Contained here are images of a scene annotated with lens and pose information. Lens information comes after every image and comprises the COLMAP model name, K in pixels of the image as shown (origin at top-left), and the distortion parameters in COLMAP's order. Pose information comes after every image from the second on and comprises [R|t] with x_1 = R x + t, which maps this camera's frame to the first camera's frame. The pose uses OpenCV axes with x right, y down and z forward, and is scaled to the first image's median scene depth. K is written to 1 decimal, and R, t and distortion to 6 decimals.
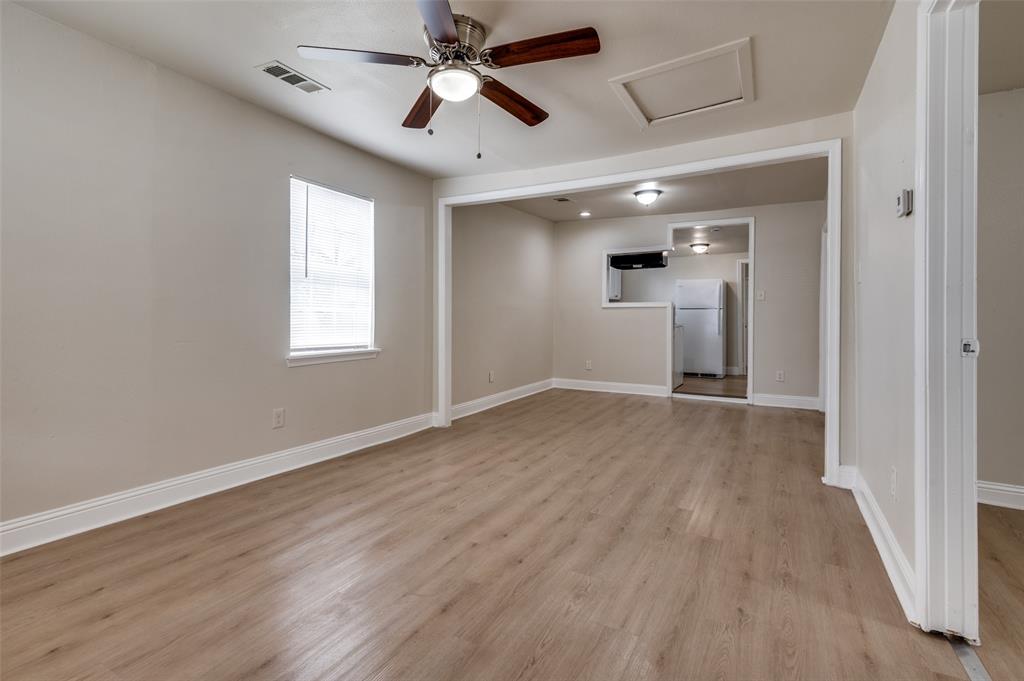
lens RADIAL K [[480.0, 0, 510.3], [0, 480.0, 326.6], [0, 0, 1]] dist [0.009225, -0.000332]
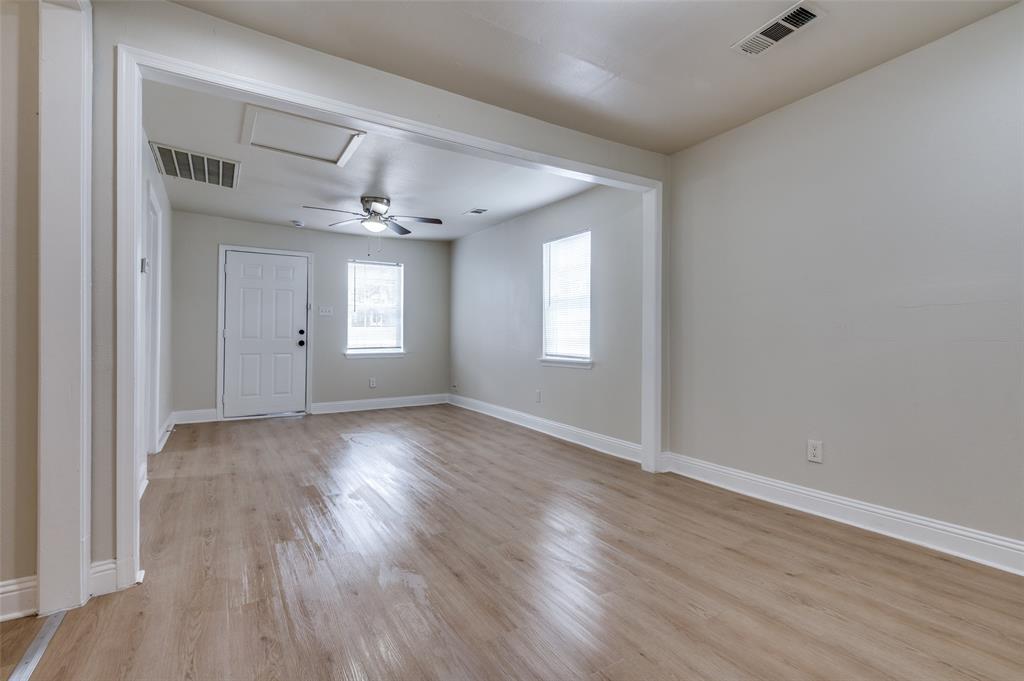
lens RADIAL K [[473.1, 0, 512.8], [0, 473.1, 331.9], [0, 0, 1]] dist [0.002577, -0.000570]
pose [[-0.485570, -0.013202, -0.874098, 0.851960], [-0.014688, 0.999868, -0.006942, -0.011741], [0.874074, 0.009468, -0.485700, 1.534076]]
